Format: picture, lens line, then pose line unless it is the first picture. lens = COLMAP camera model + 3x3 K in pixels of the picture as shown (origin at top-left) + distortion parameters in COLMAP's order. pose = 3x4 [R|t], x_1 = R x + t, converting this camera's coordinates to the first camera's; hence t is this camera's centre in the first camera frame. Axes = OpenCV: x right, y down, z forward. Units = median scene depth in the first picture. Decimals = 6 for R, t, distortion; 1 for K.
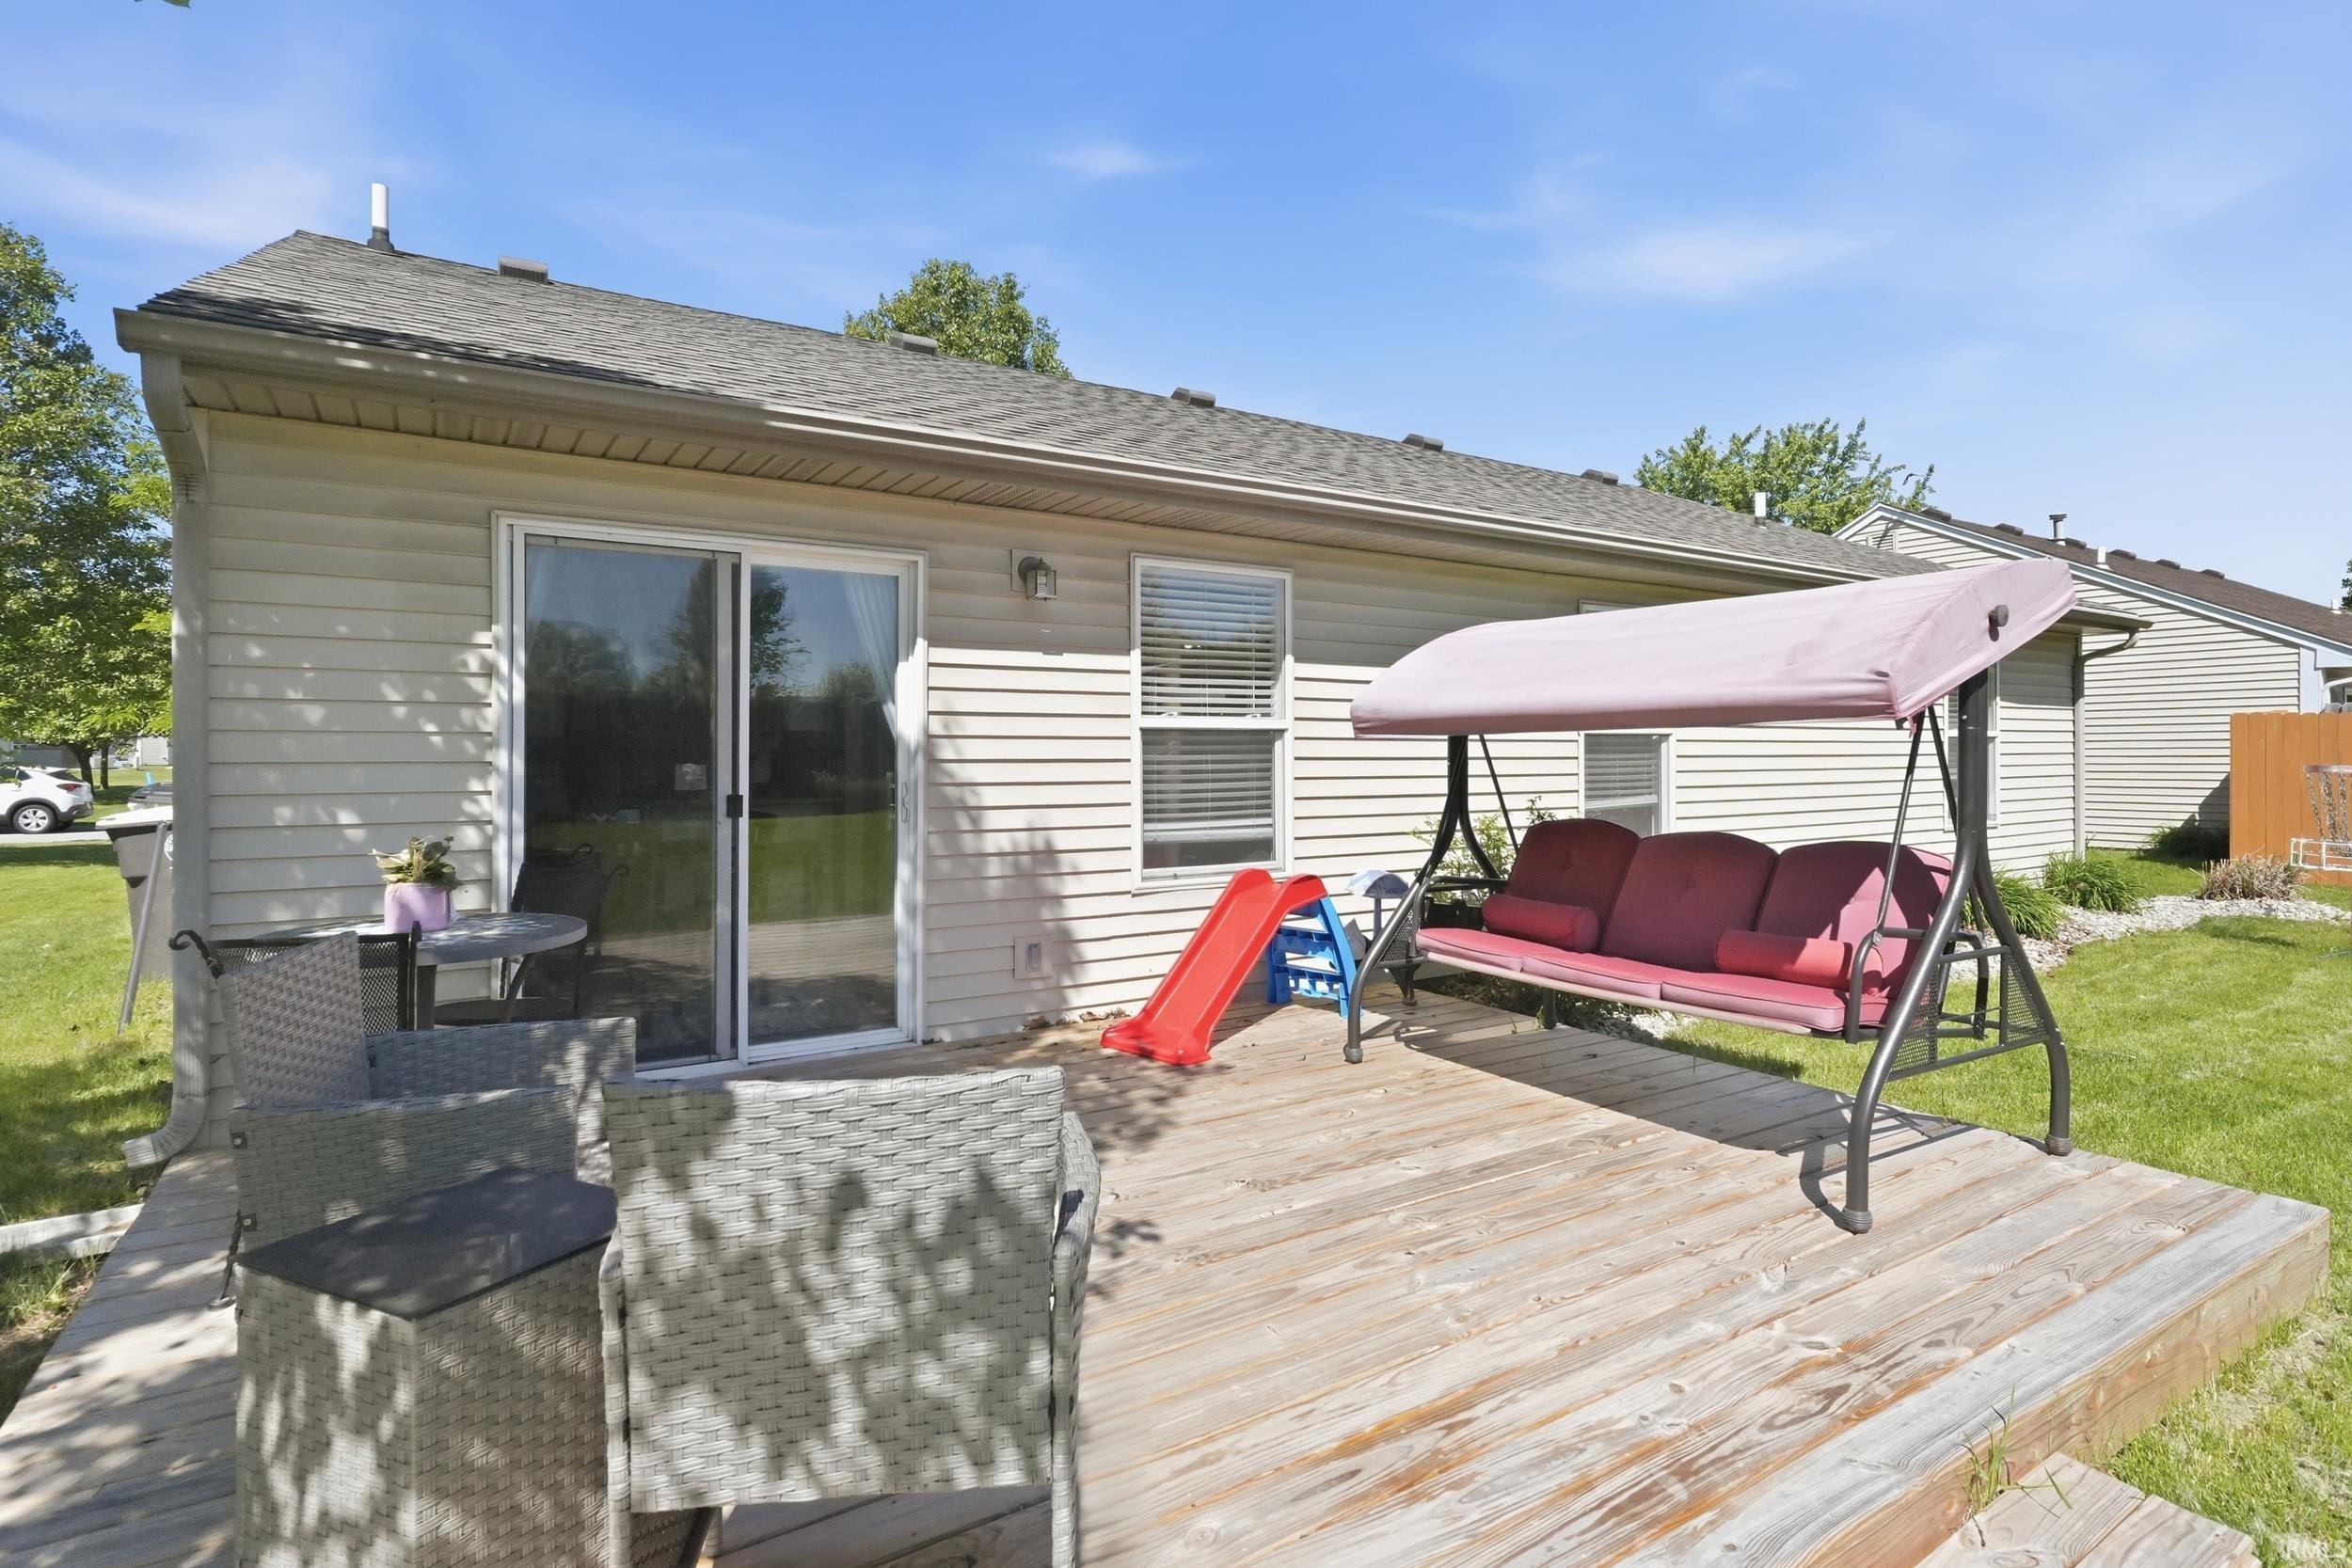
lens RADIAL K [[1178.3, 0, 1168.0], [0, 1178.3, 774.6], [0, 0, 1]] dist [-0.002621, -0.000264]
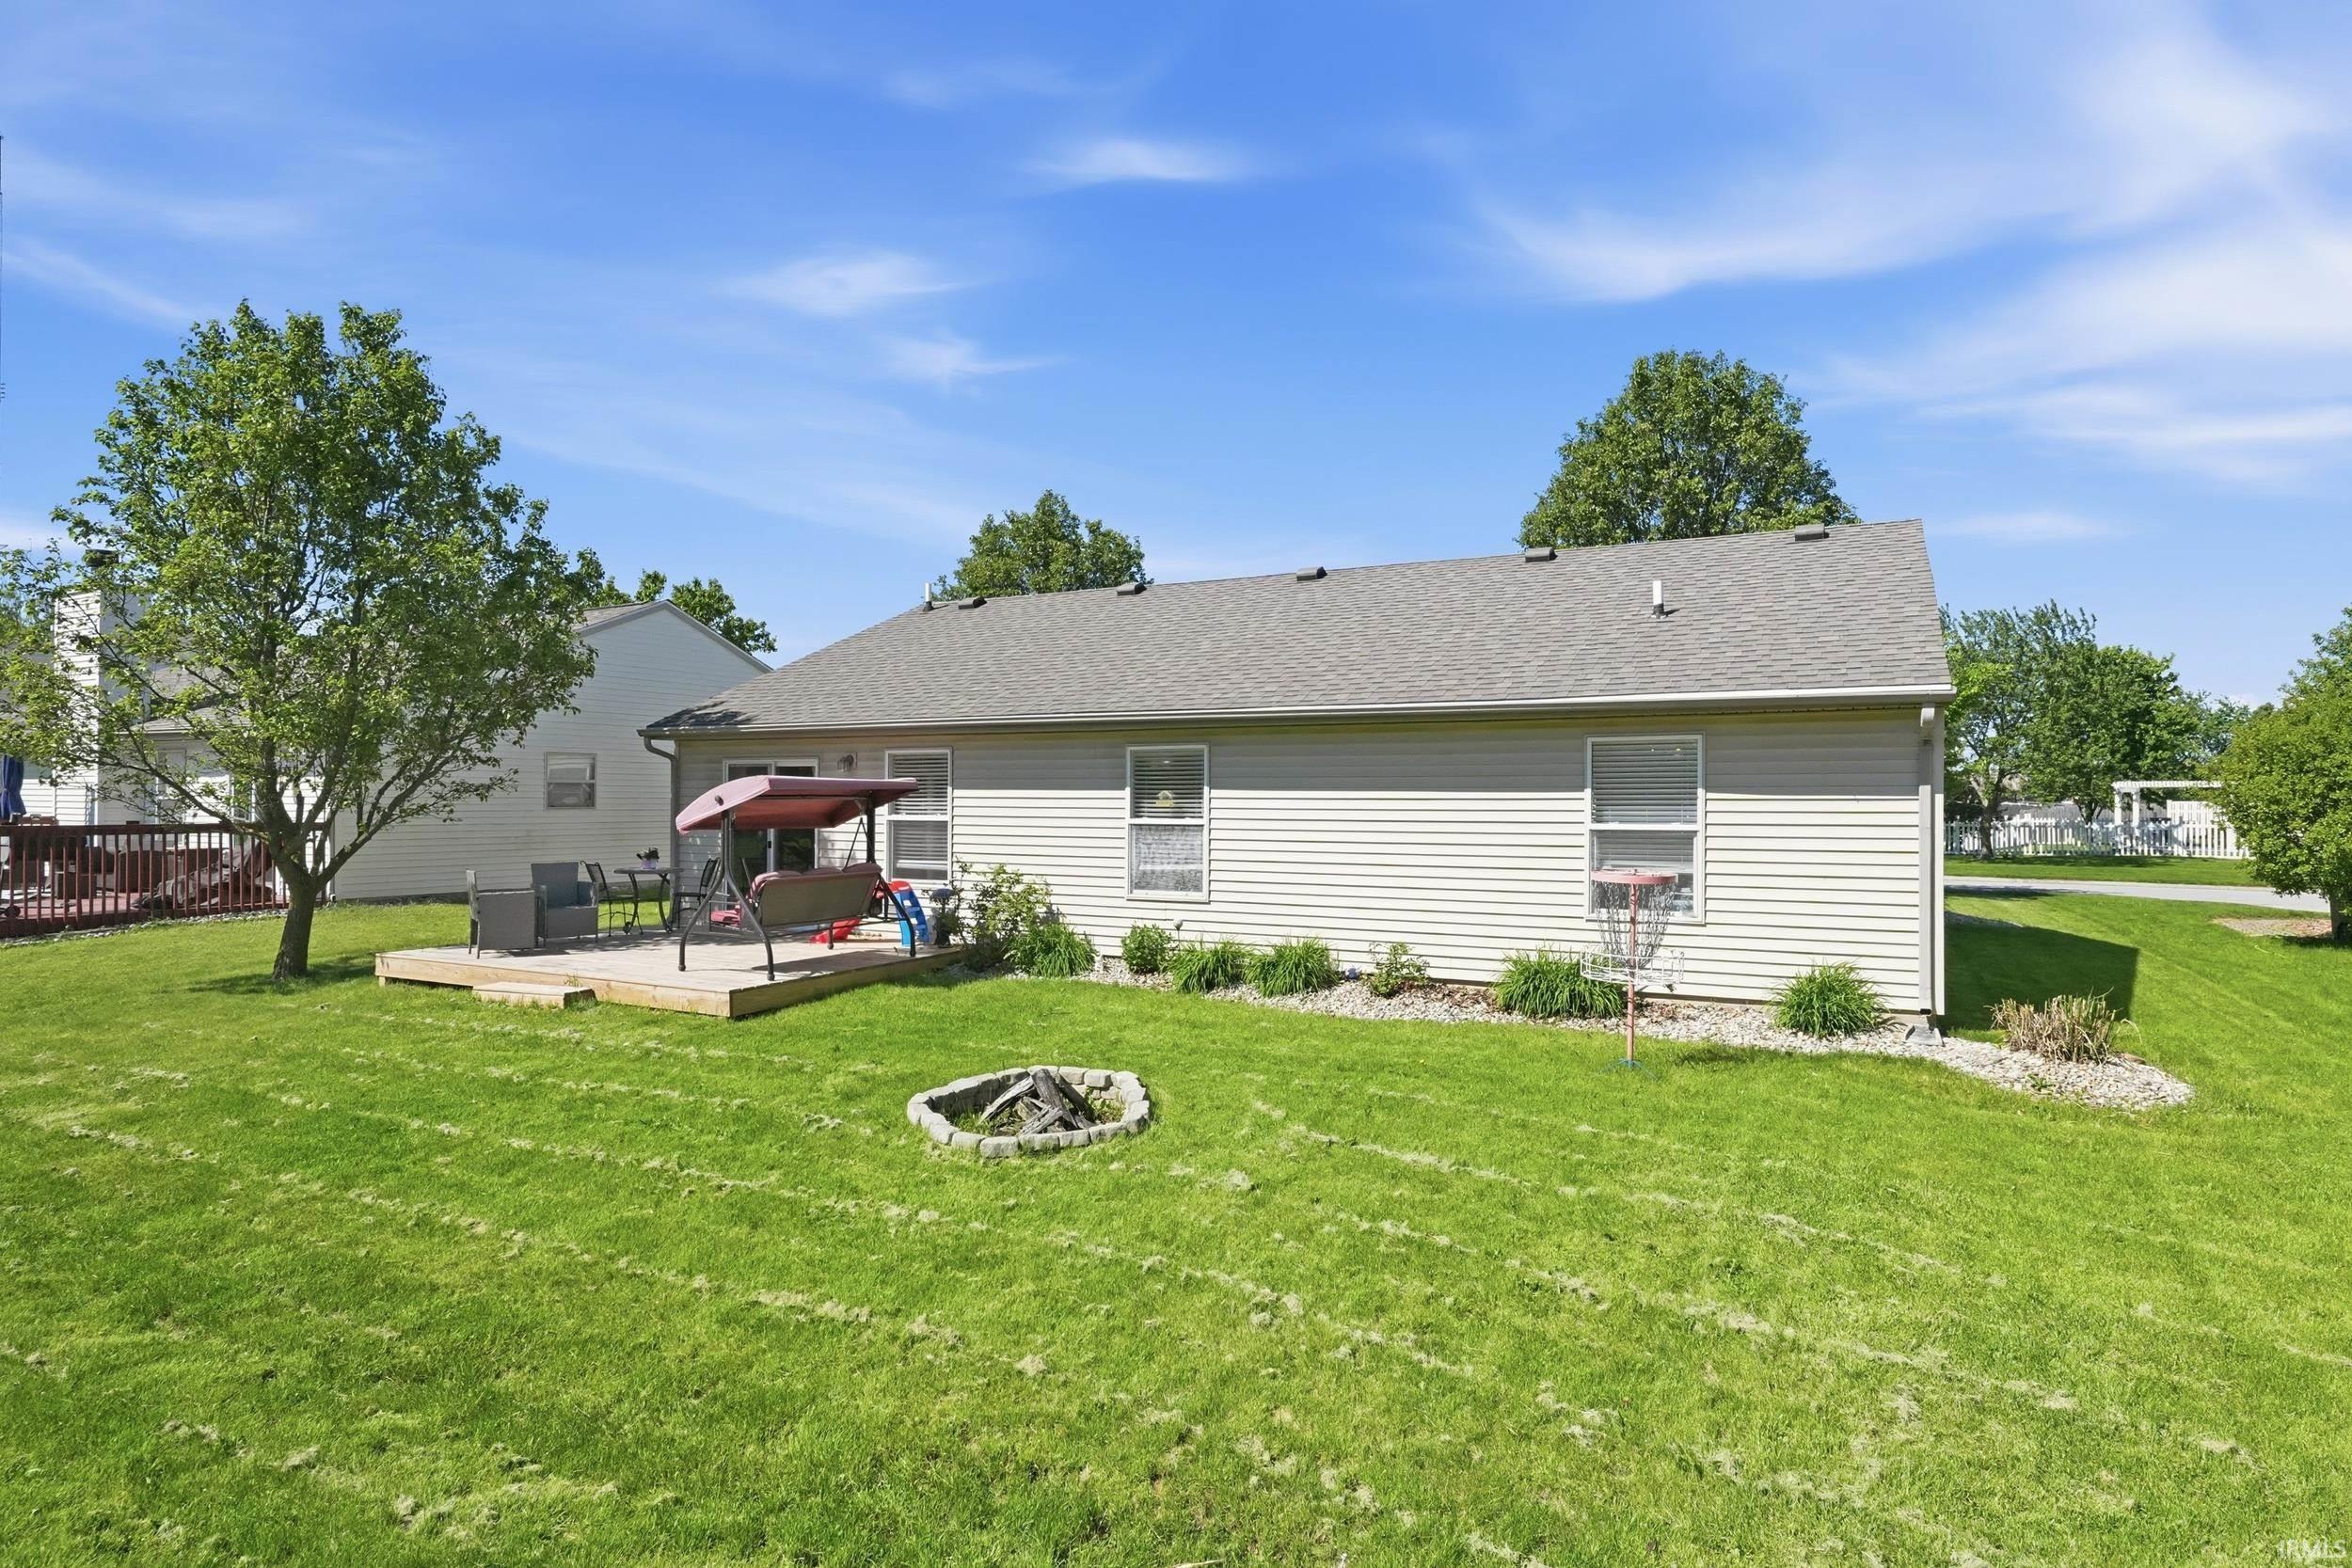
lens RADIAL K [[1286.9, 0, 1168.4], [0, 1286.9, 800.3], [0, 0, 1]] dist [-0.000068, -0.000343]
pose [[0.489781, 0.009394, -0.871795, 2.667152], [-0.017109, 0.999853, 0.001162, -0.095984], [0.871678, 0.014346, 0.489870, 0.207304]]
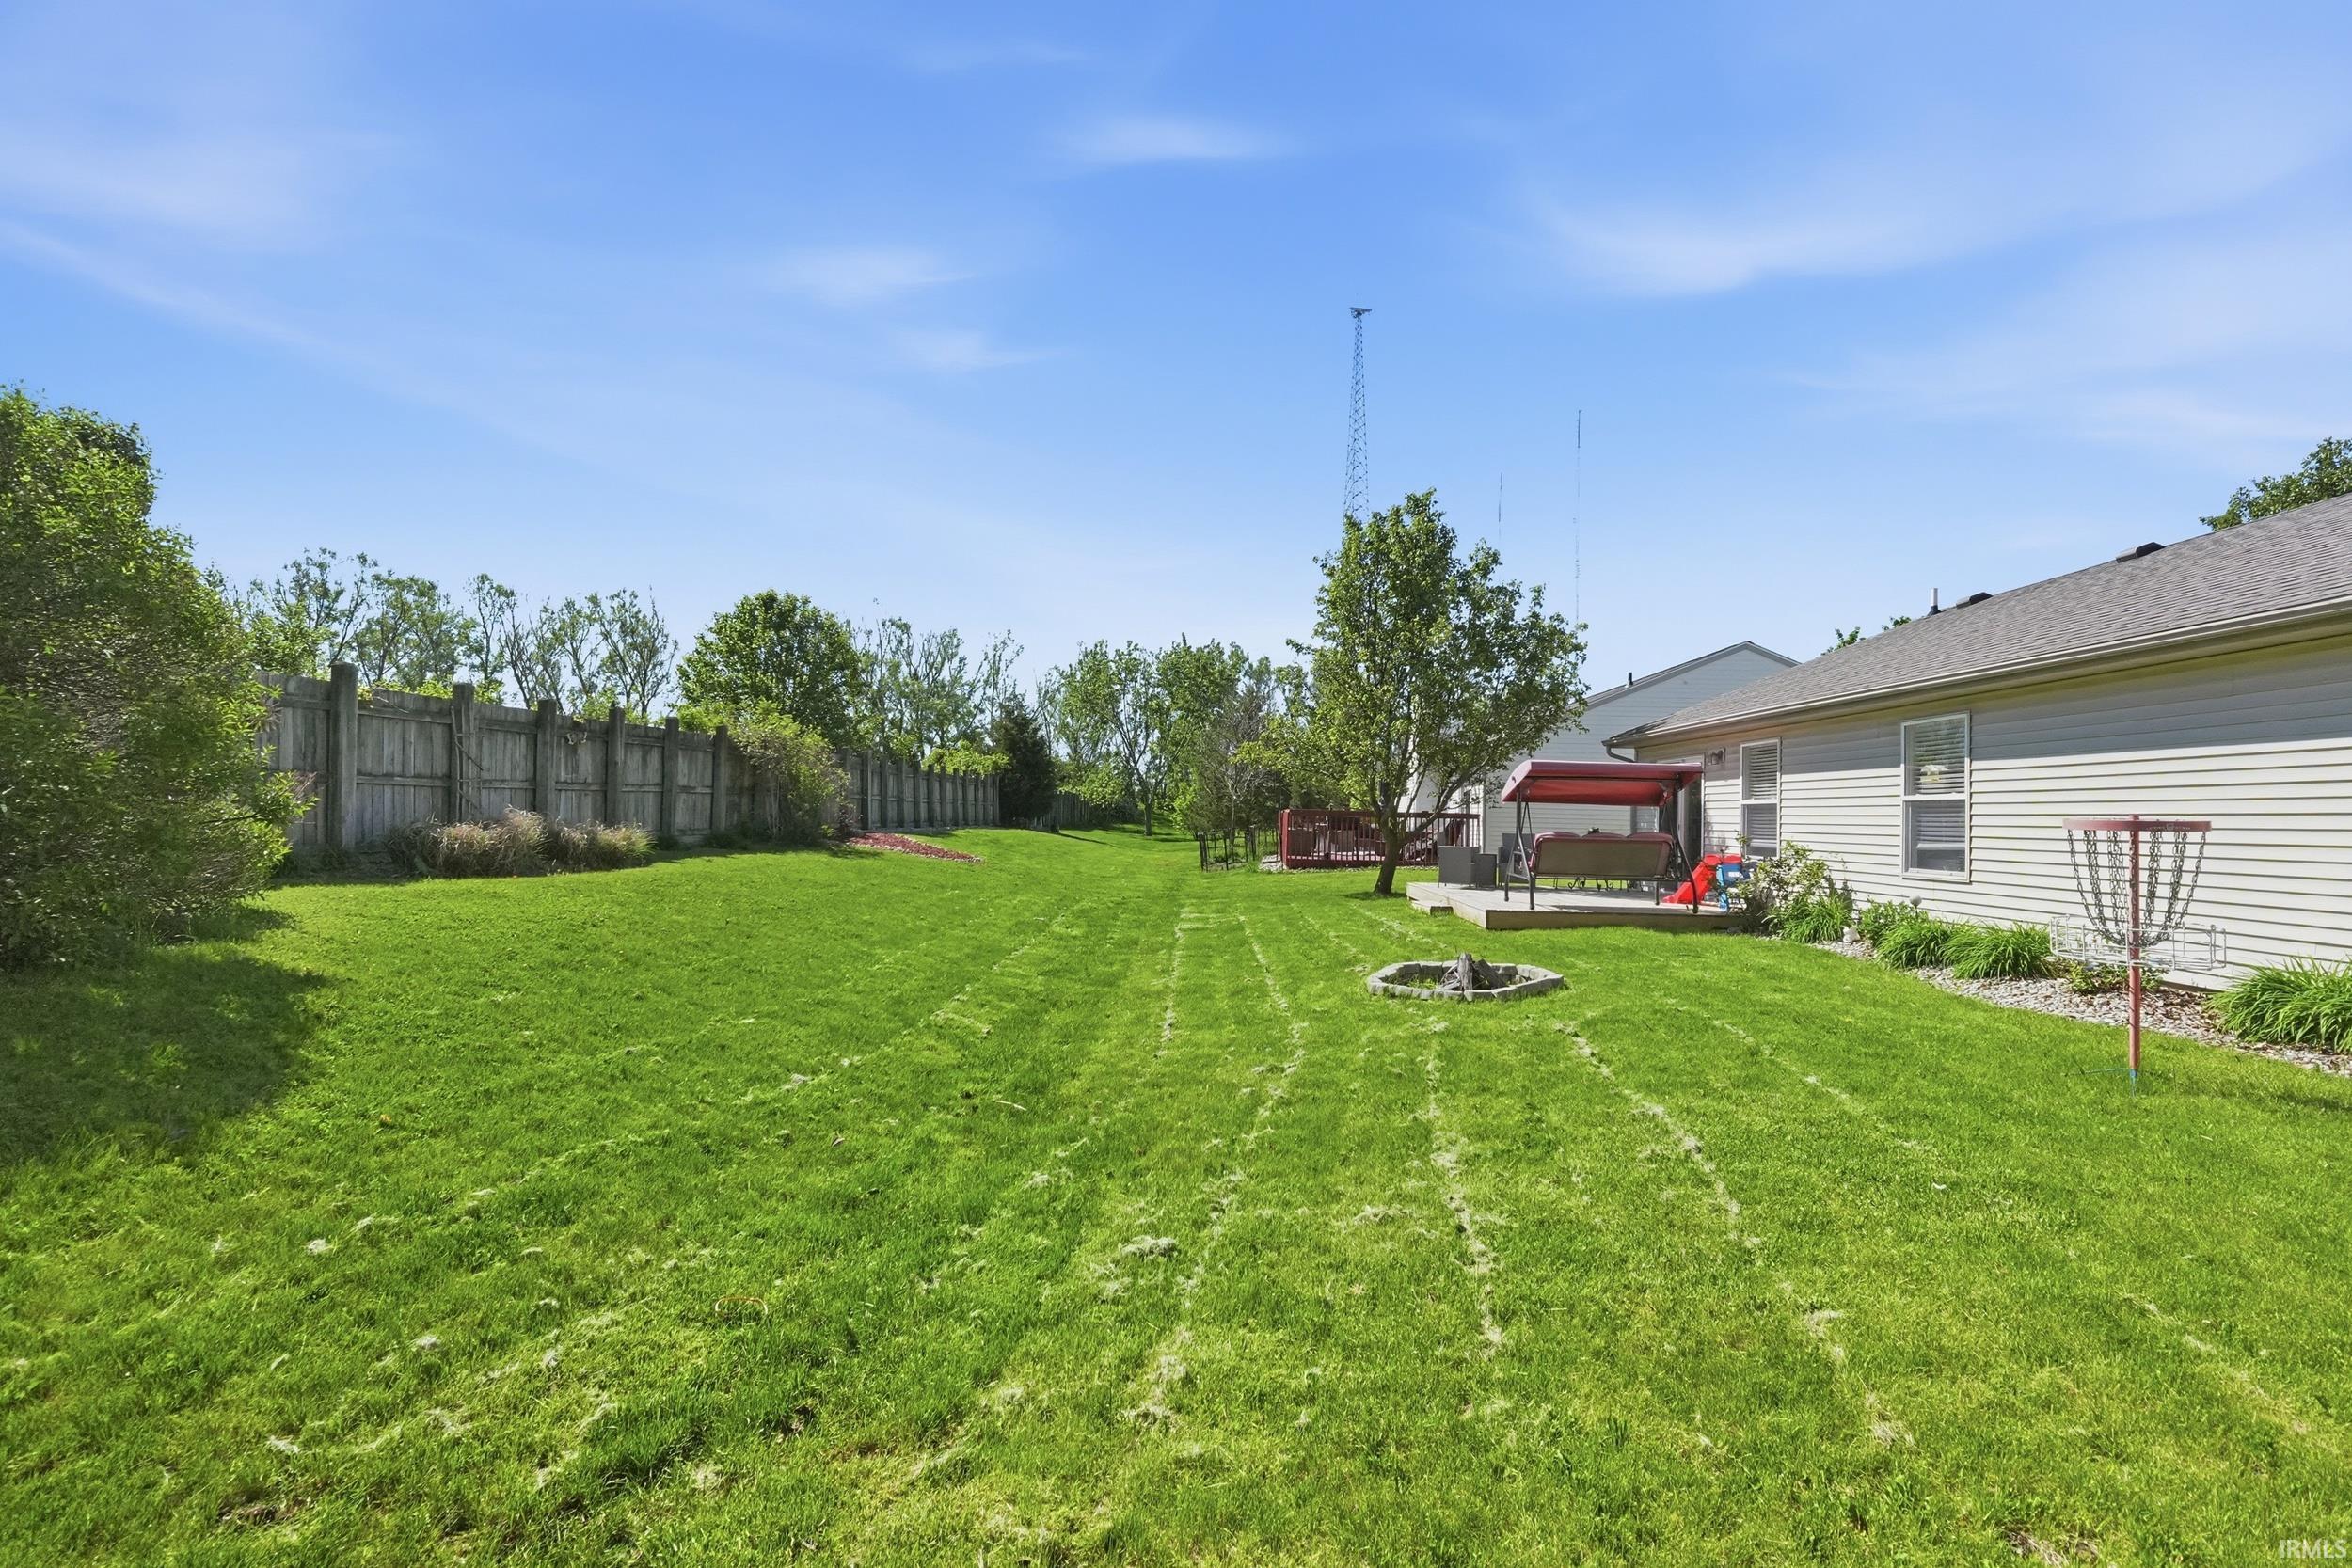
lens RADIAL K [[1027.3, 0, 1164.0], [0, 1027.3, 800.1], [0, 0, 1]] dist [-0.004758, -0.000797]
pose [[-0.578995, -0.020534, -0.815073, 2.867529], [-0.030501, 0.999529, -0.003514, 0.001400], [0.814760, 0.022826, -0.579348, 1.336334]]
